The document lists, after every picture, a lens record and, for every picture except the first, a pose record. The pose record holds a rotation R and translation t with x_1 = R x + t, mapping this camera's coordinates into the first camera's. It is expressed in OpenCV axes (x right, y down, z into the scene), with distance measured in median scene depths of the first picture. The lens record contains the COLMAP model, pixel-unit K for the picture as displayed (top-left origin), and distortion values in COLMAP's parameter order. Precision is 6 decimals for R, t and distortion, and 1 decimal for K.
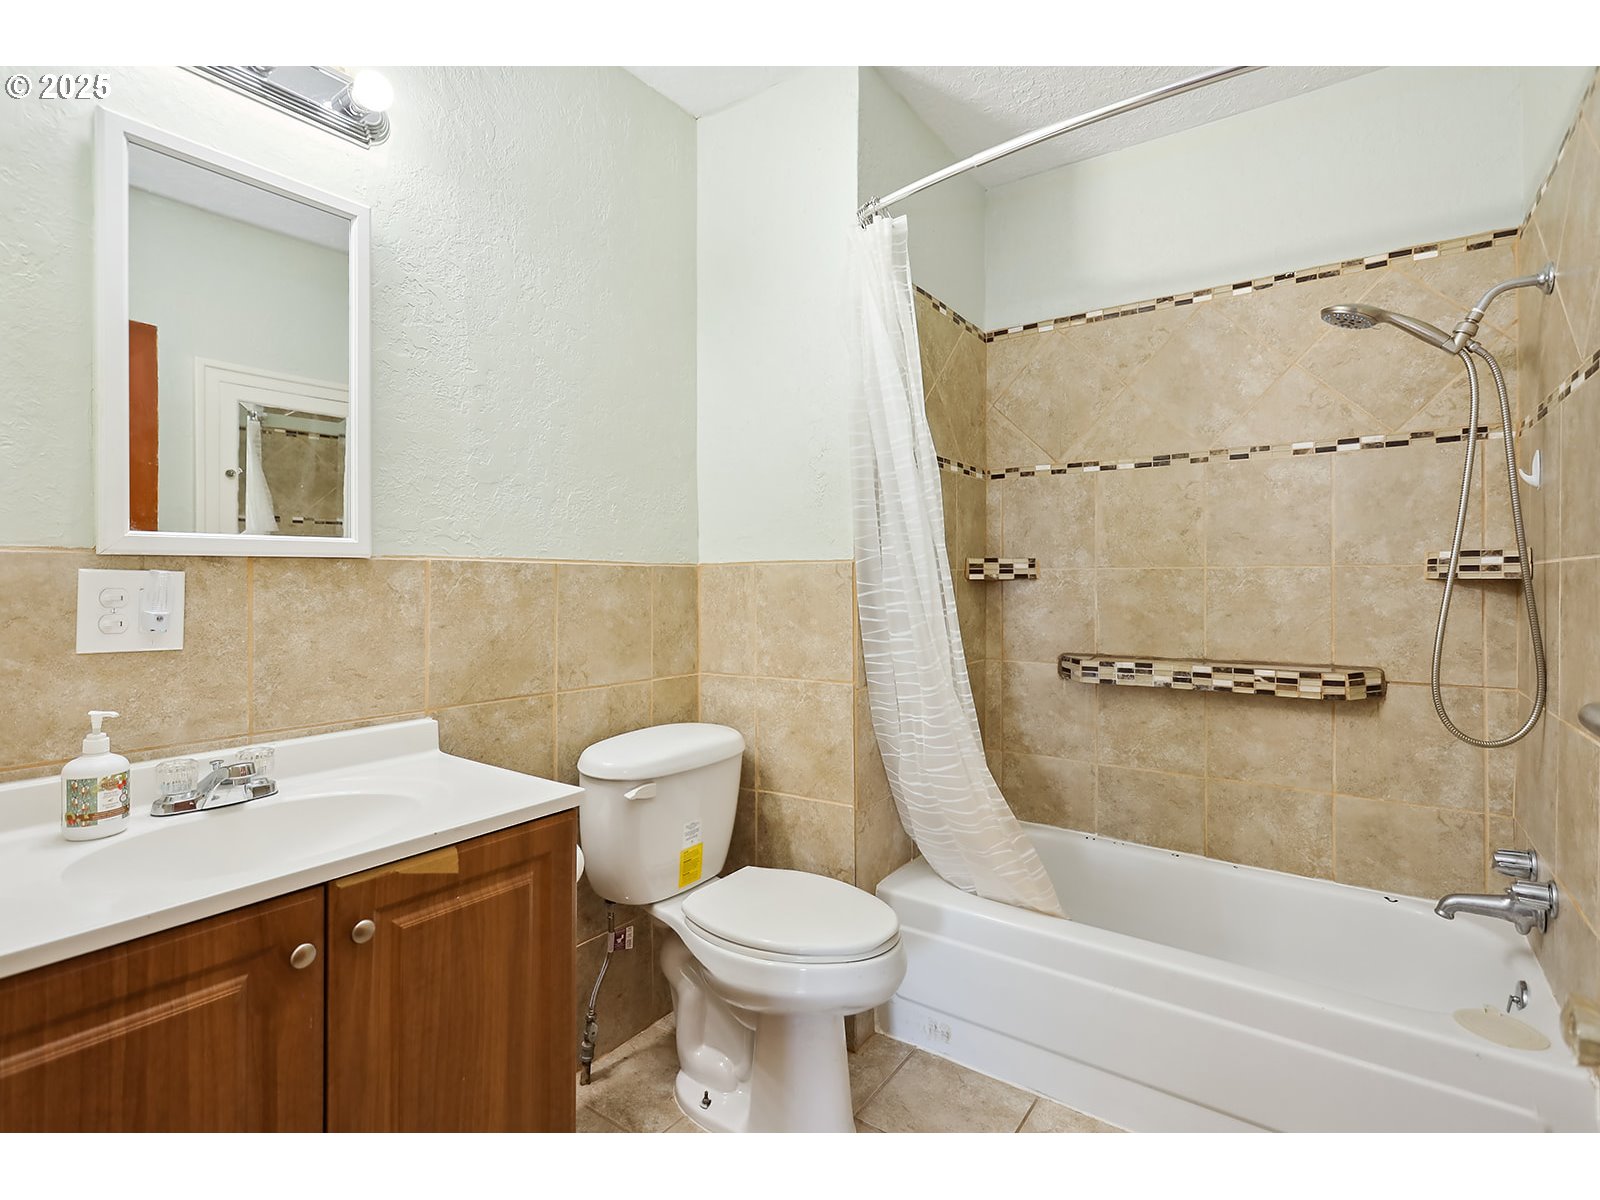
lens RADIAL K [[765.0, 0, 796.5], [0, 765.0, 601.3], [0, 0, 1]] dist [-0.003046, 0.001269]
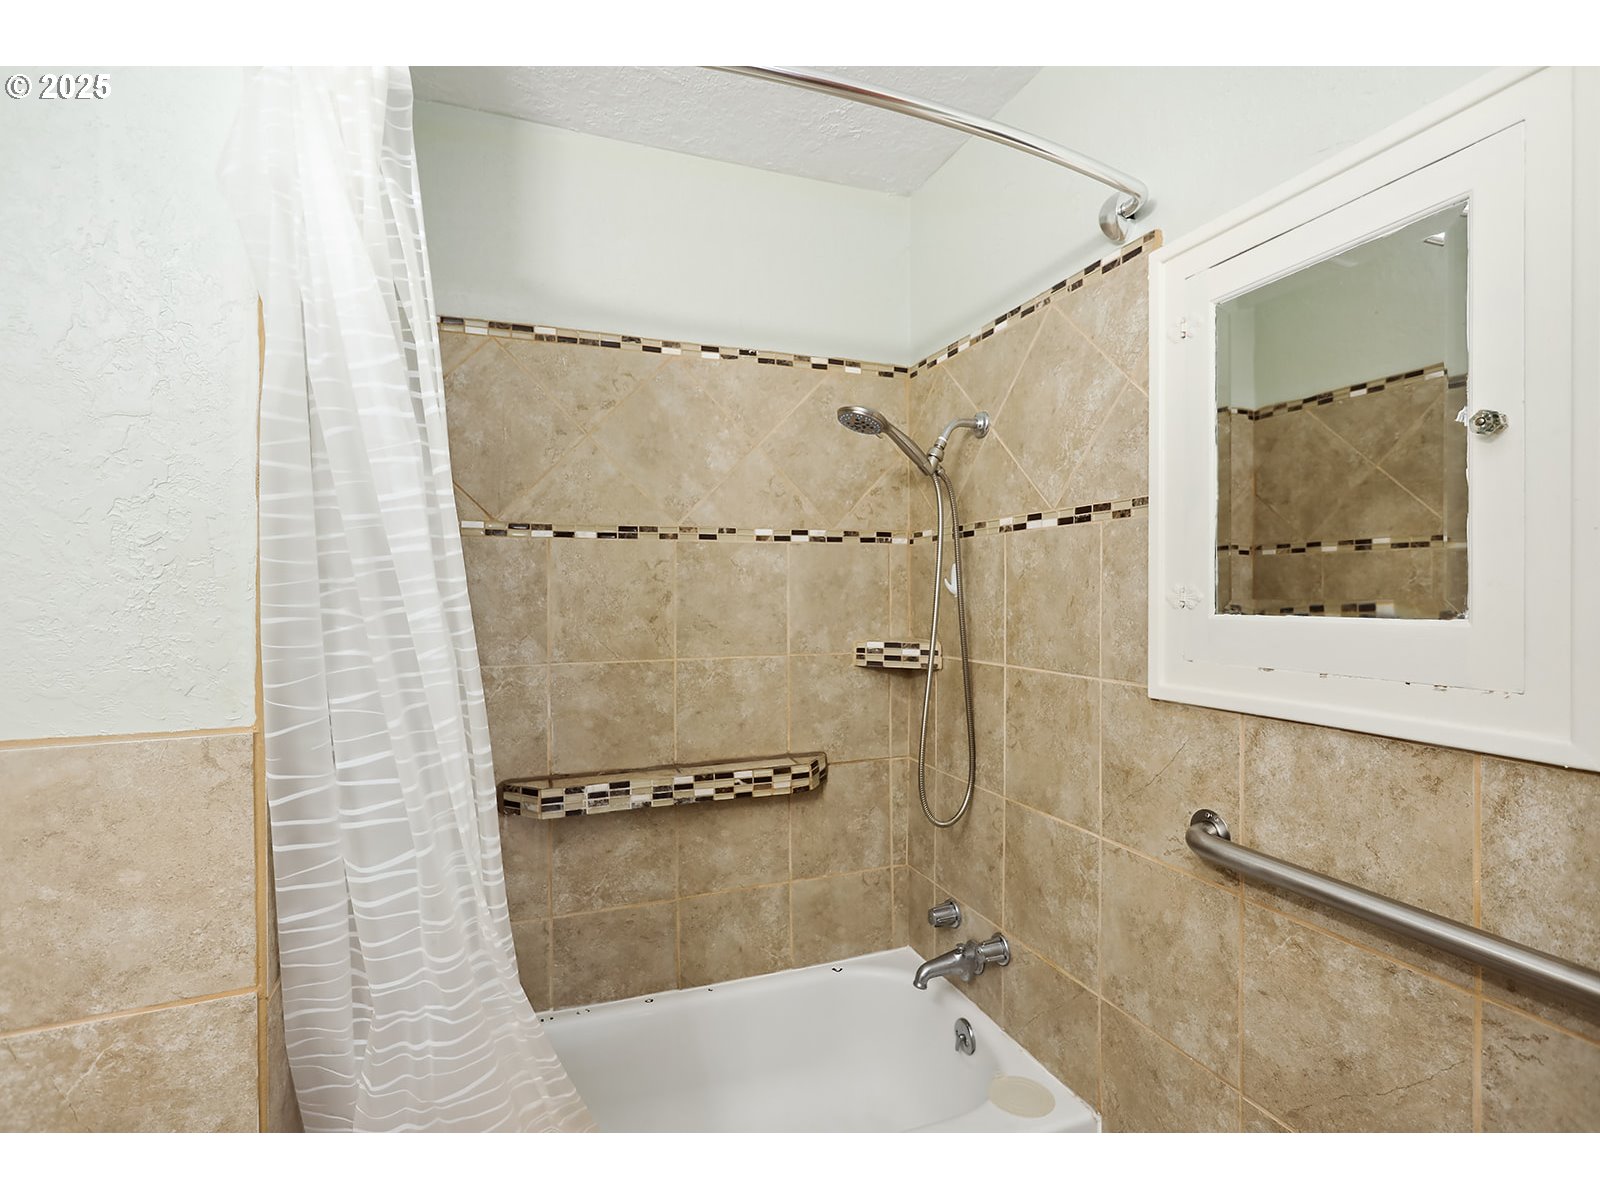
lens RADIAL K [[765.0, 0, 796.5], [0, 765.0, 601.3], [0, 0, 1]] dist [-0.003046, 0.001269]
pose [[0.558114, -0.012852, 0.829665, -0.114682], [0.026106, 0.999657, -0.002076, -0.109831], [-0.829354, 0.022818, 0.558258, 0.414769]]
